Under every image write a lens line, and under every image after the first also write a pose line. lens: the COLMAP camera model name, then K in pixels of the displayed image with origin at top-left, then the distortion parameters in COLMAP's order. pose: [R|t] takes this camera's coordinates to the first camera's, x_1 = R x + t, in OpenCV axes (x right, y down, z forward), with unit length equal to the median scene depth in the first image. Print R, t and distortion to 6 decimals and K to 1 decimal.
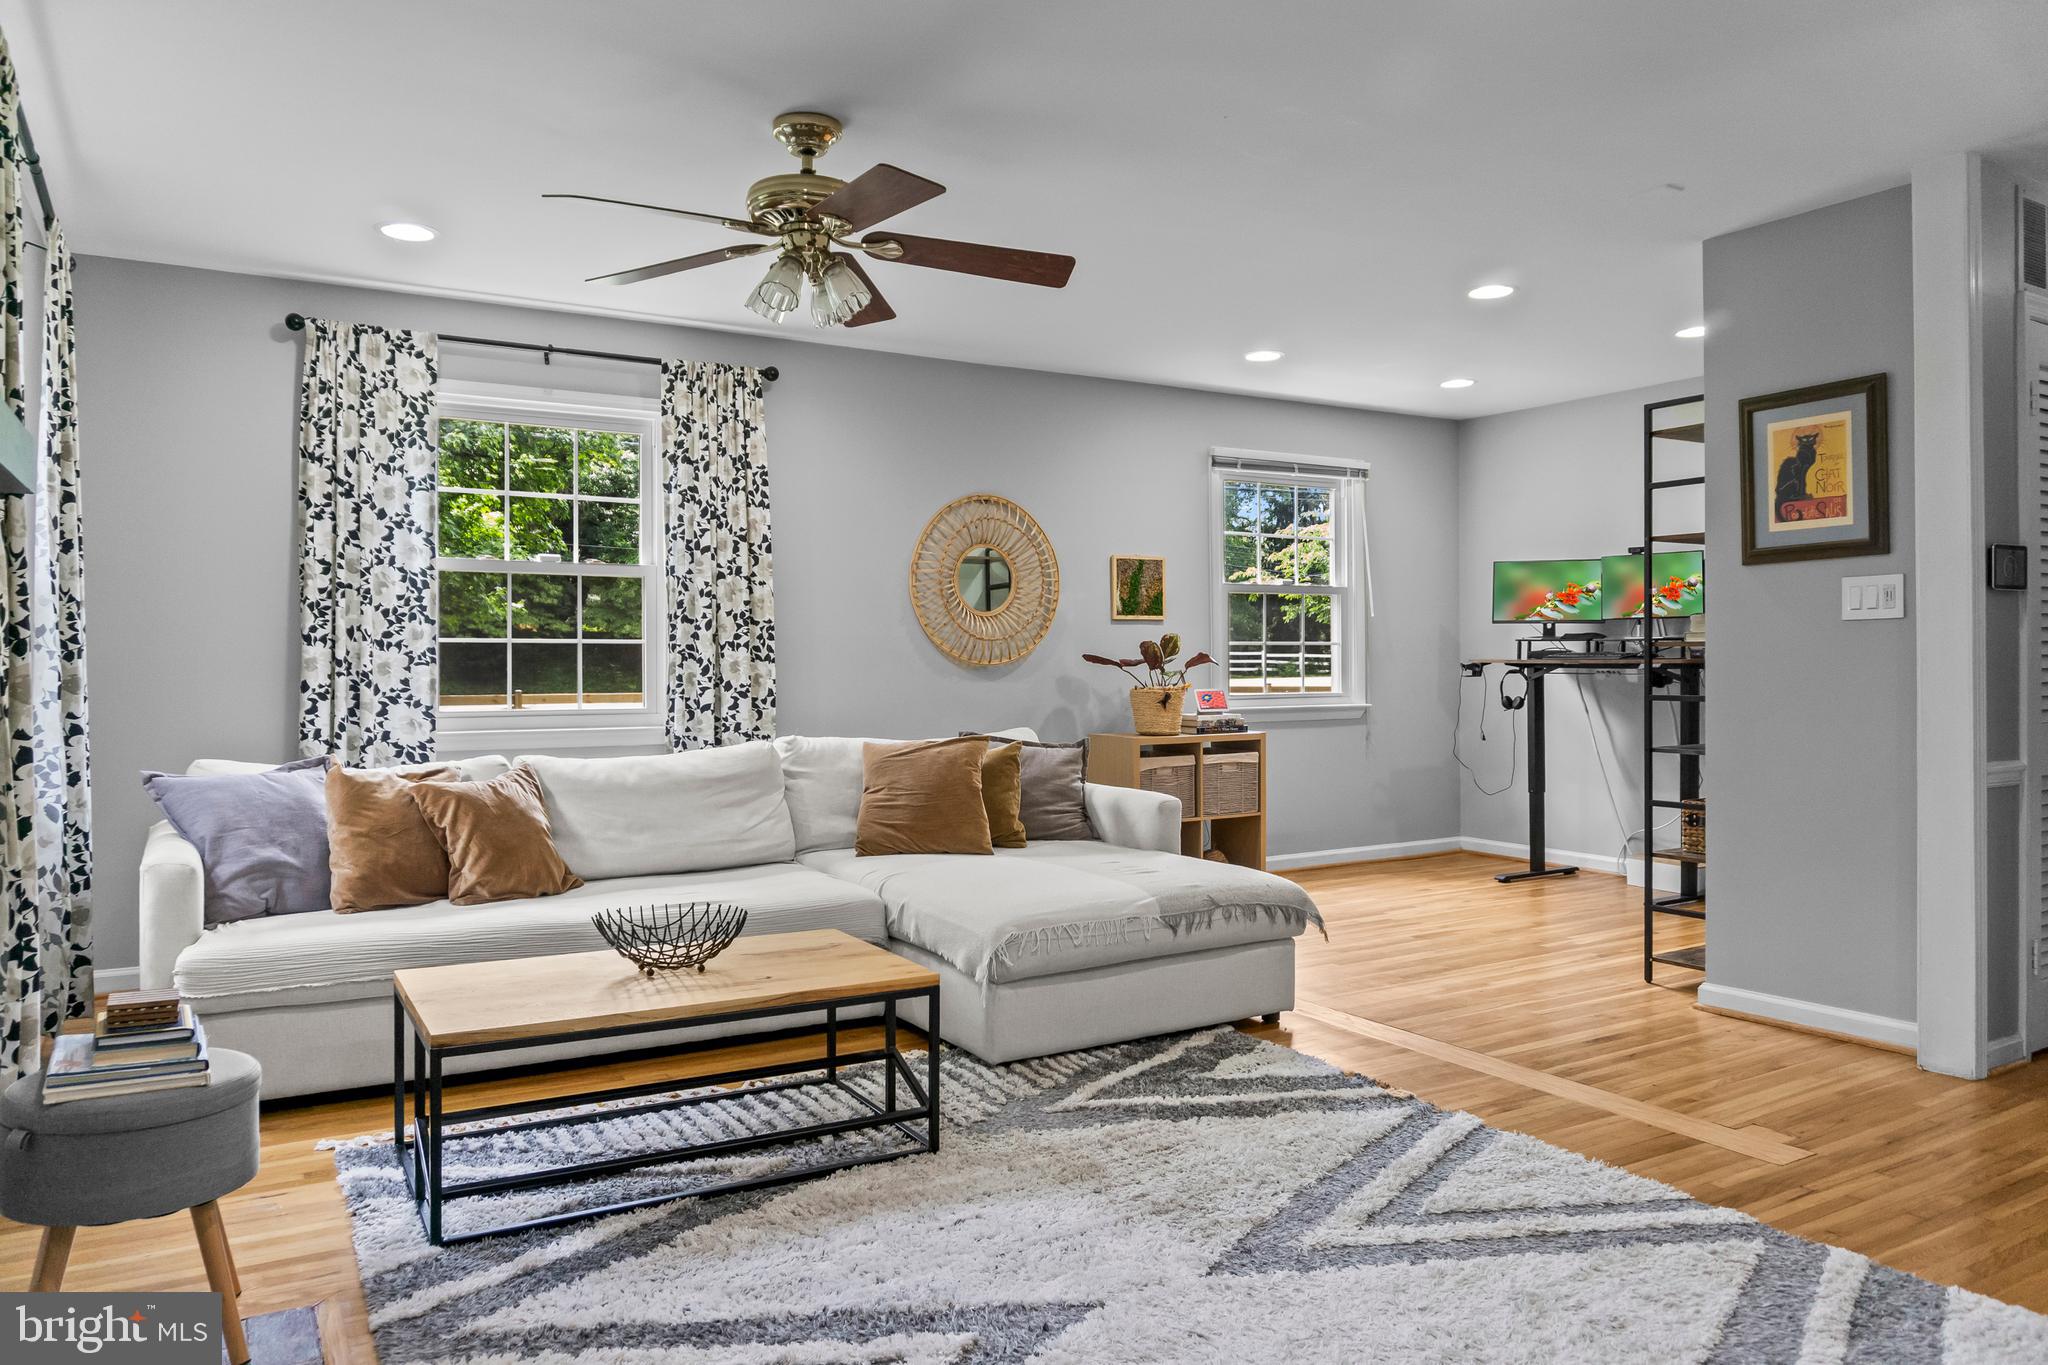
lens RADIAL K [[1357.7, 0, 1070.2], [0, 1357.7, 673.1], [0, 0, 1]] dist [-0.002687, -0.000351]
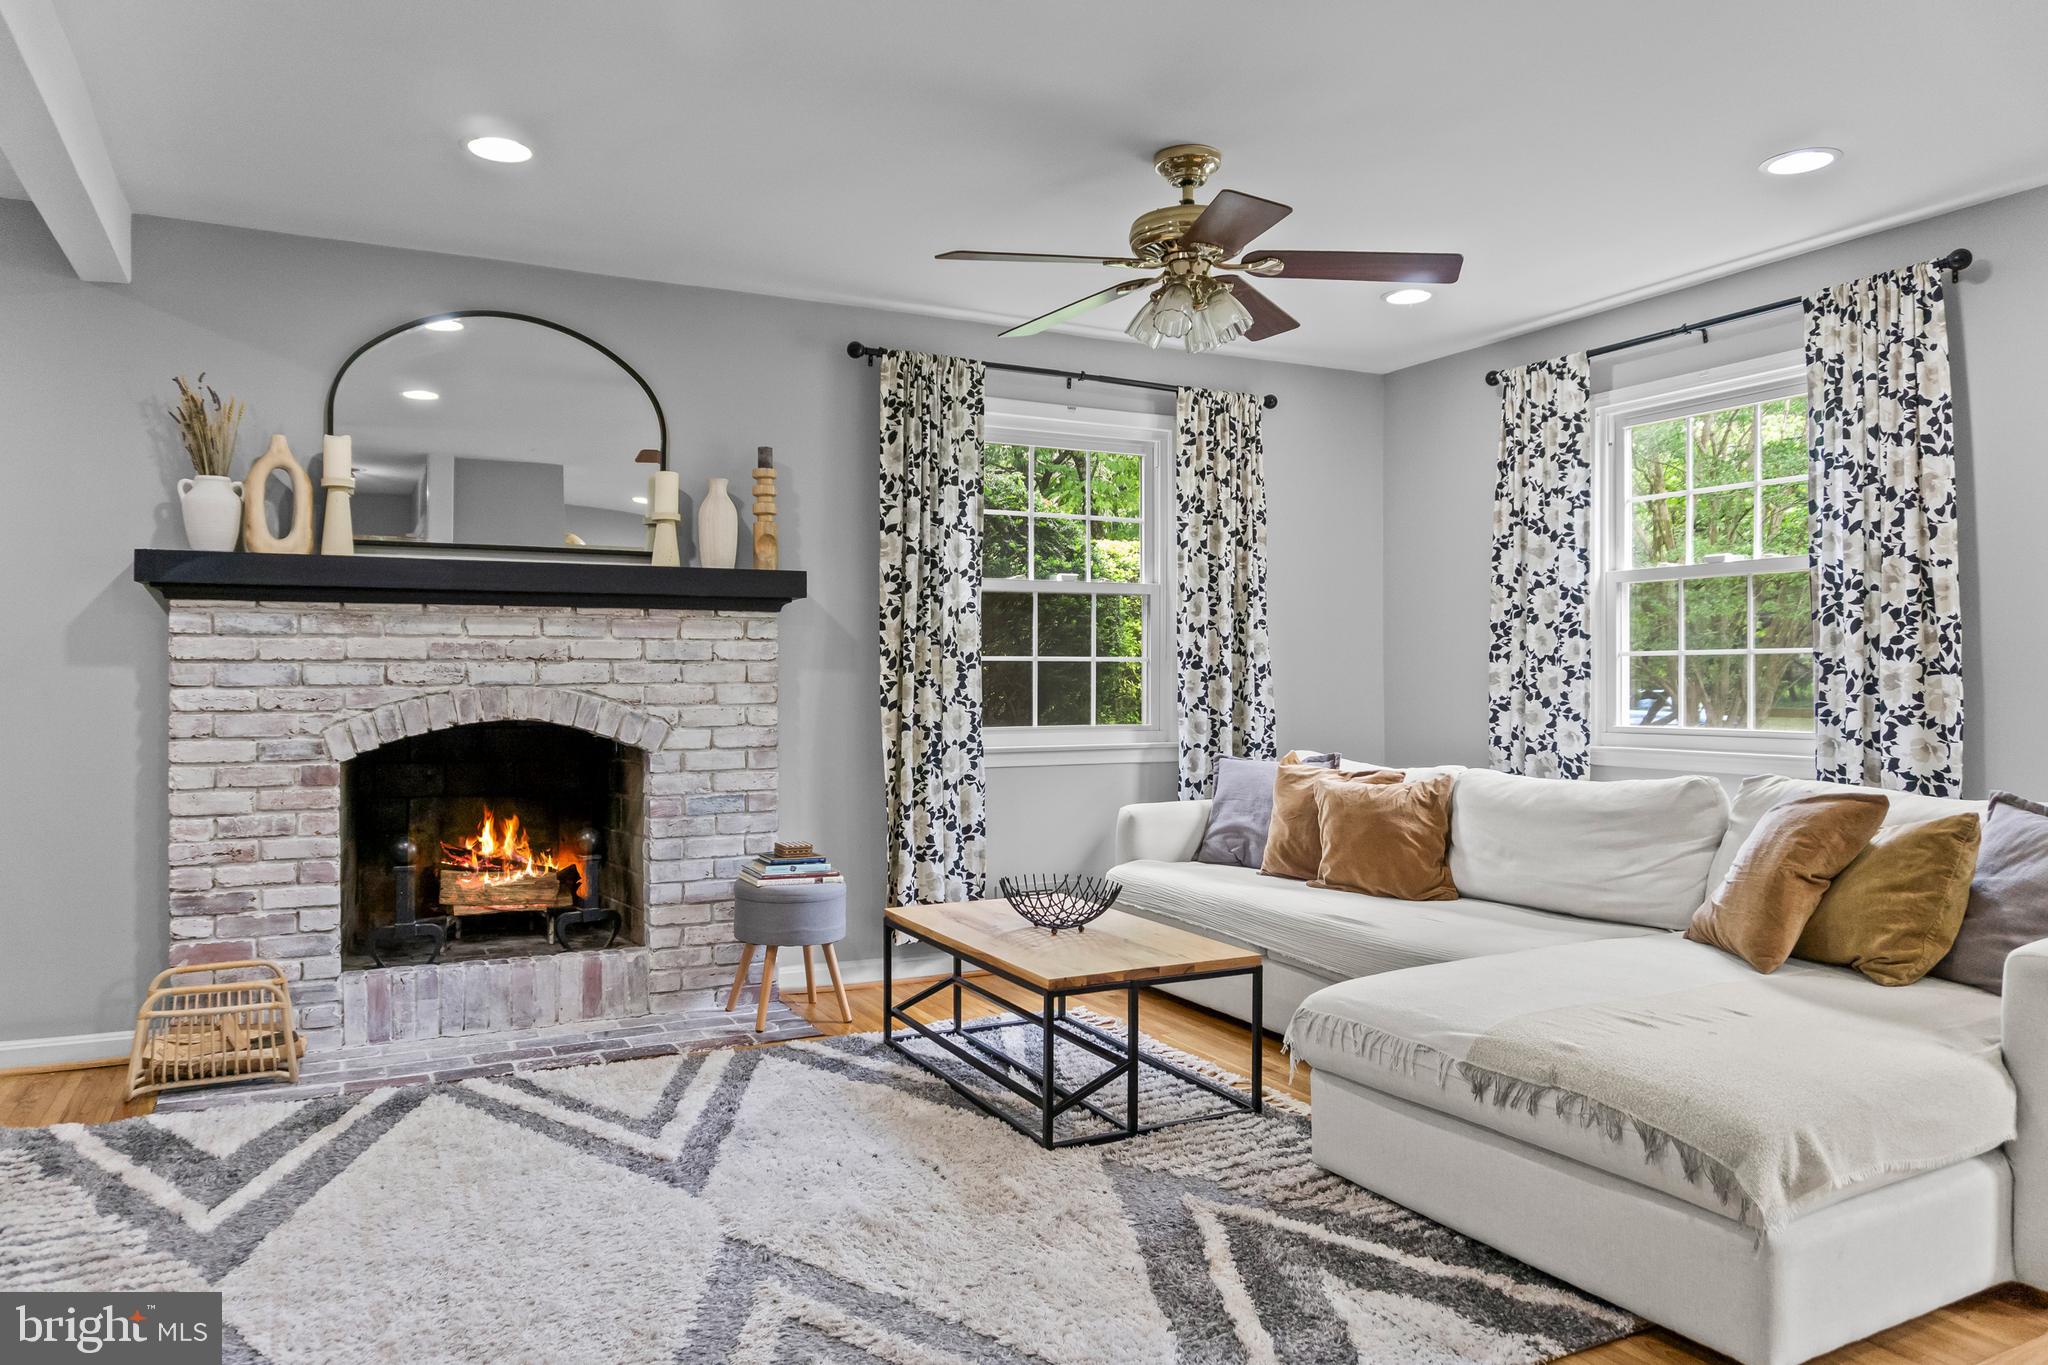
lens RADIAL K [[1412.0, 0, 1024.0], [0, 1412.0, 682.5], [0, 0, 1]] dist [-0.010754, -0.008907]
pose [[-0.090723, 0.005069, -0.995863, 0.698142], [-0.002583, 0.999982, 0.005325, -0.008868], [0.995873, 0.003056, -0.090708, 0.769388]]
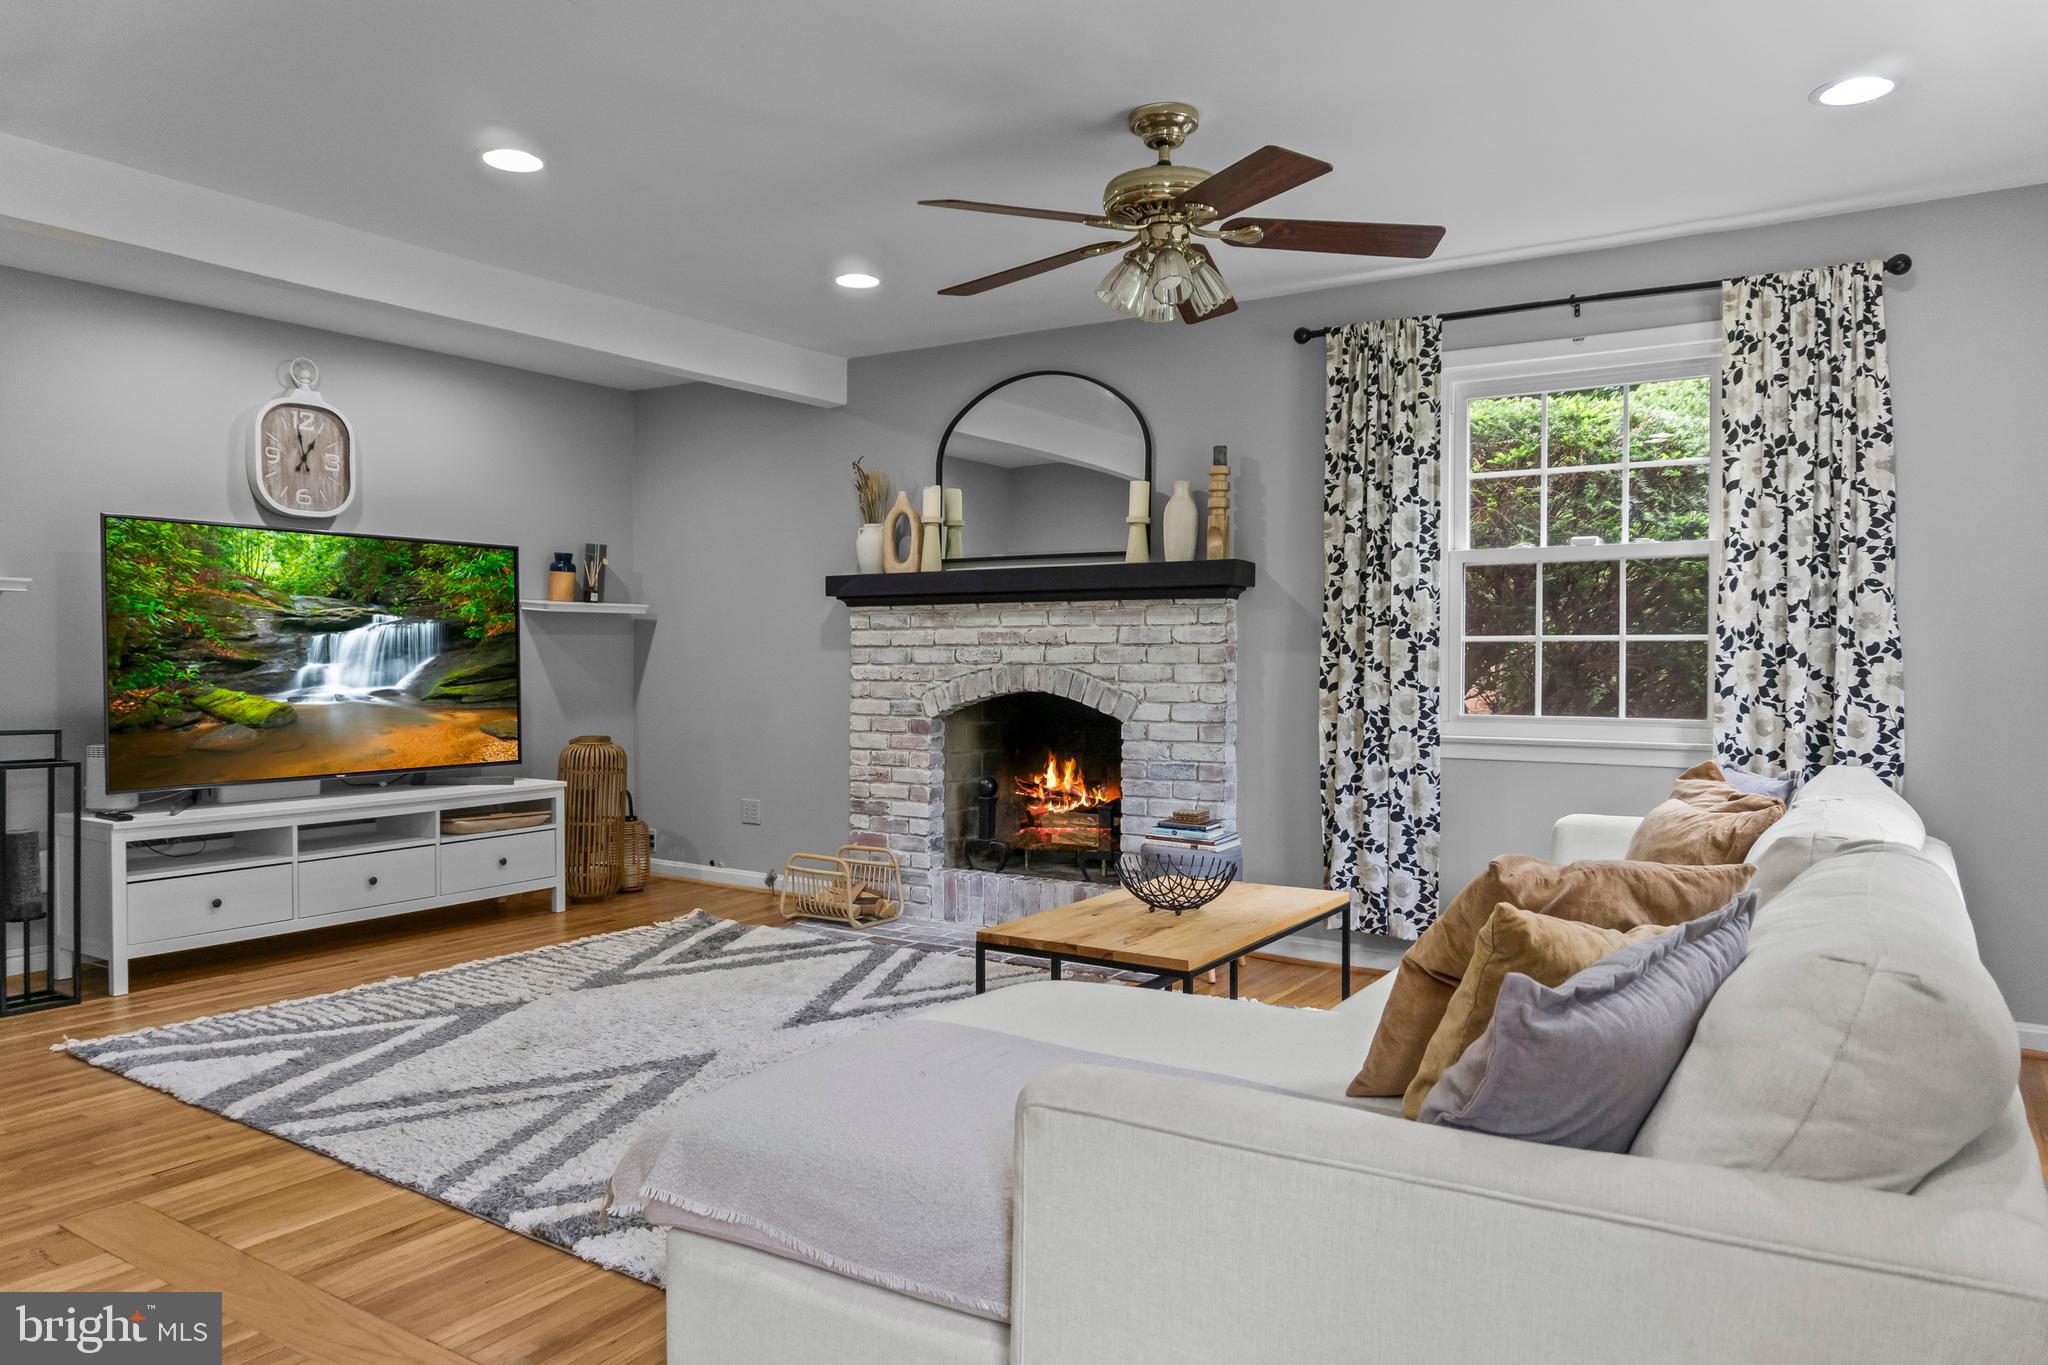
lens RADIAL K [[1394.2, 0, 983.1], [0, 1394.2, 690.1], [0, 0, 1]] dist [-0.006665, -0.002283]
pose [[-0.917488, 0.008698, -0.397669, 0.260360], [-0.002255, 0.999631, 0.027066, -0.011507], [0.397758, 0.025729, -0.917129, 1.492845]]
